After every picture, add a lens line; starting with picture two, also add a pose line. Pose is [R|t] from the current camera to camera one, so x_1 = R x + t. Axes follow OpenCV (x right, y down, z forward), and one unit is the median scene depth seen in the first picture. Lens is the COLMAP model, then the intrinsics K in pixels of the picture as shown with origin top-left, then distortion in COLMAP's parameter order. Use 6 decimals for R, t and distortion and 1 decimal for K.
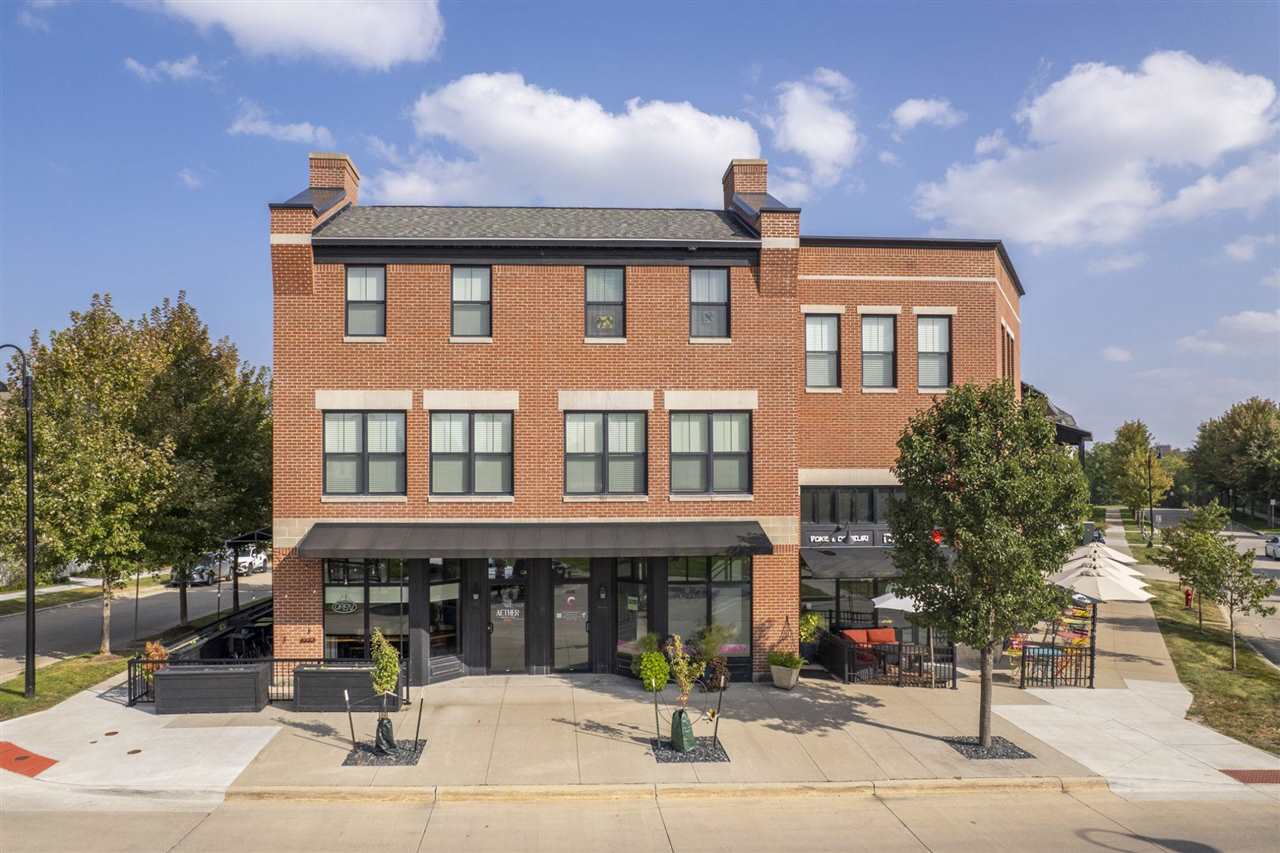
lens RADIAL K [[881.7, 0, 596.5], [0, 881.7, 471.3], [0, 0, 1]] dist [-0.059198, 0.044160]
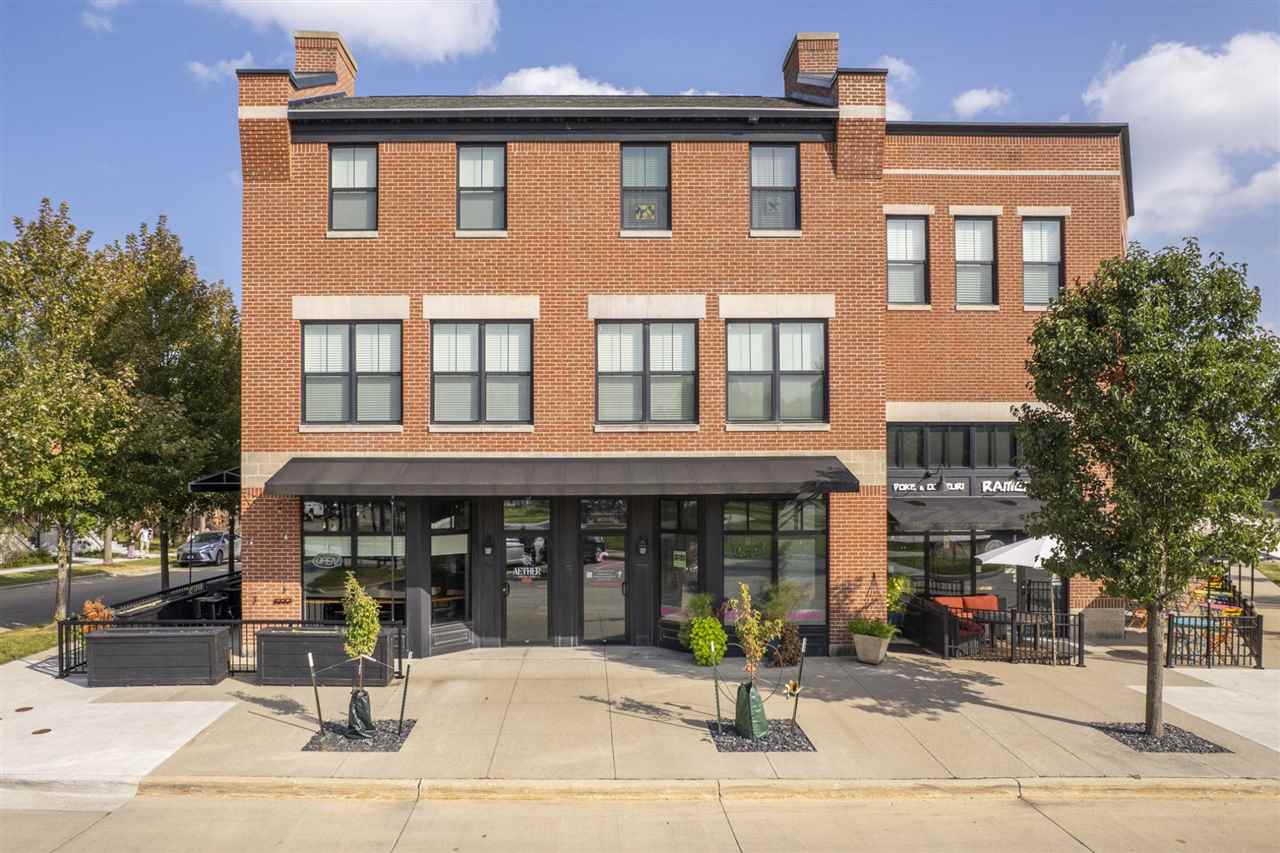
lens RADIAL K [[881.7, 0, 596.8], [0, 881.7, 469.8], [0, 0, 1]] dist [-0.059198, 0.044160]
pose [[0.999278, -0.001065, -0.037974, -0.004729], [0.000973, 0.999997, -0.002451, 0.071559], [0.037976, 0.002412, 0.999276, 0.189935]]
